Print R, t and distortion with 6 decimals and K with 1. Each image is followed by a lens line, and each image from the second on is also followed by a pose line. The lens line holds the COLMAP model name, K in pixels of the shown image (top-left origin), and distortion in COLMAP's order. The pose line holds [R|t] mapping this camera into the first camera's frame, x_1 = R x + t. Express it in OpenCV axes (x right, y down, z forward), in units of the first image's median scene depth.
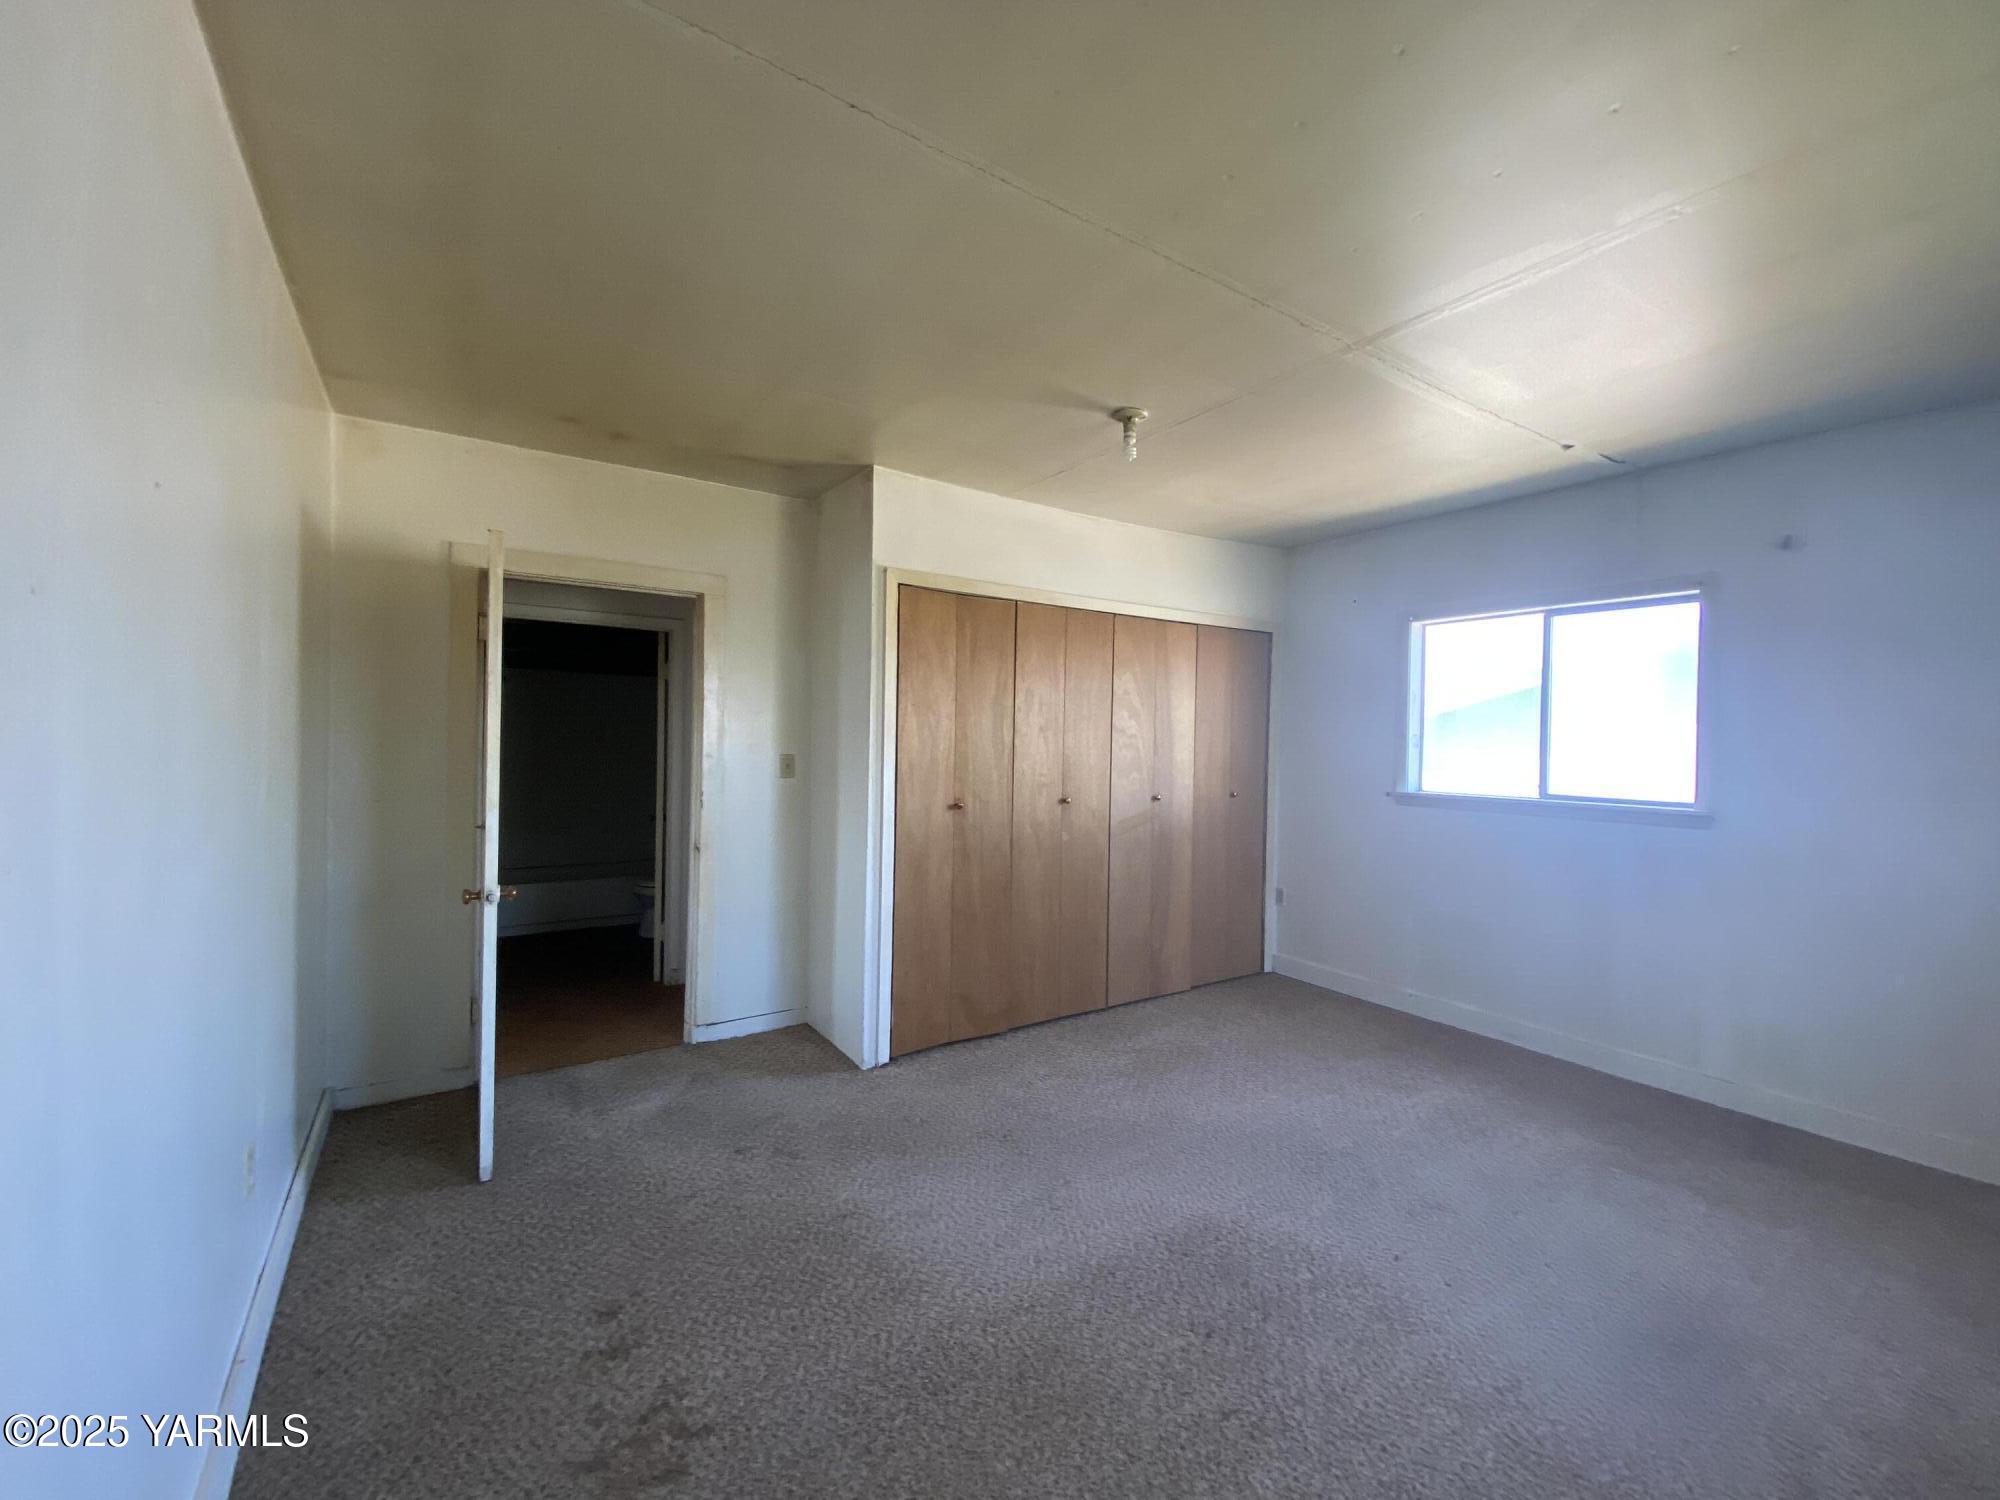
lens RADIAL K [[809.2, 0, 1007.4], [0, 809.2, 741.3], [0, 0, 1]] dist [-0.014799, -0.000318]
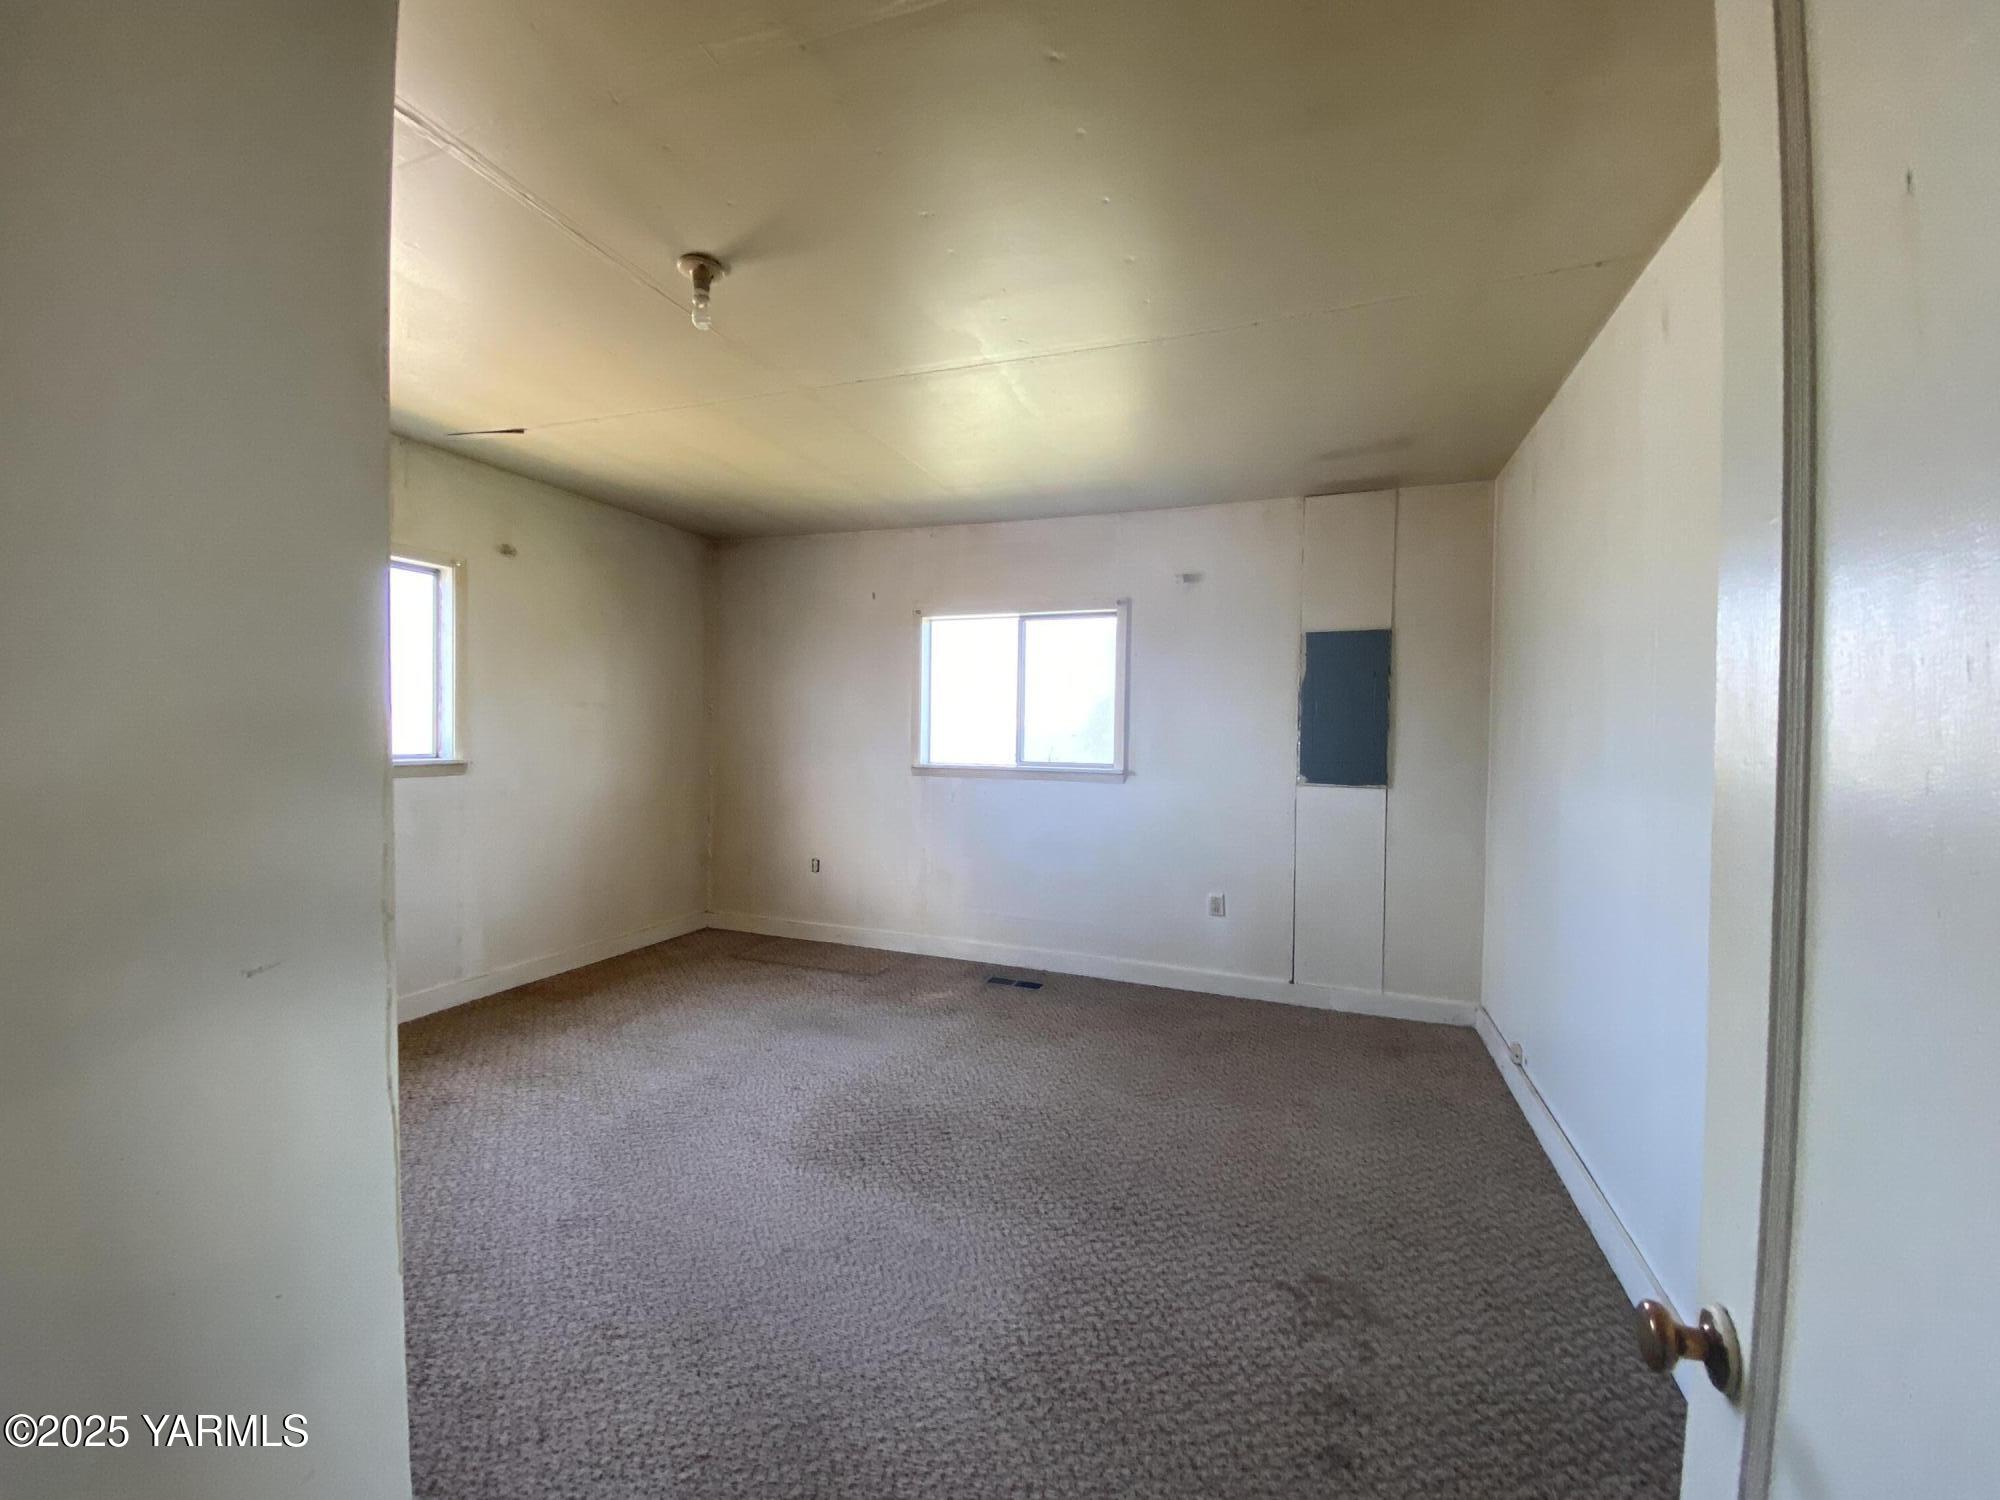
lens RADIAL K [[809.2, 0, 1002.9], [0, 809.2, 751.4], [0, 0, 1]] dist [-0.014799, -0.000318]
pose [[-0.576112, -0.046441, 0.816050, -0.933708], [-0.024516, 0.998917, 0.039540, 0.016404], [-0.817003, 0.002773, -0.576627, 1.753999]]
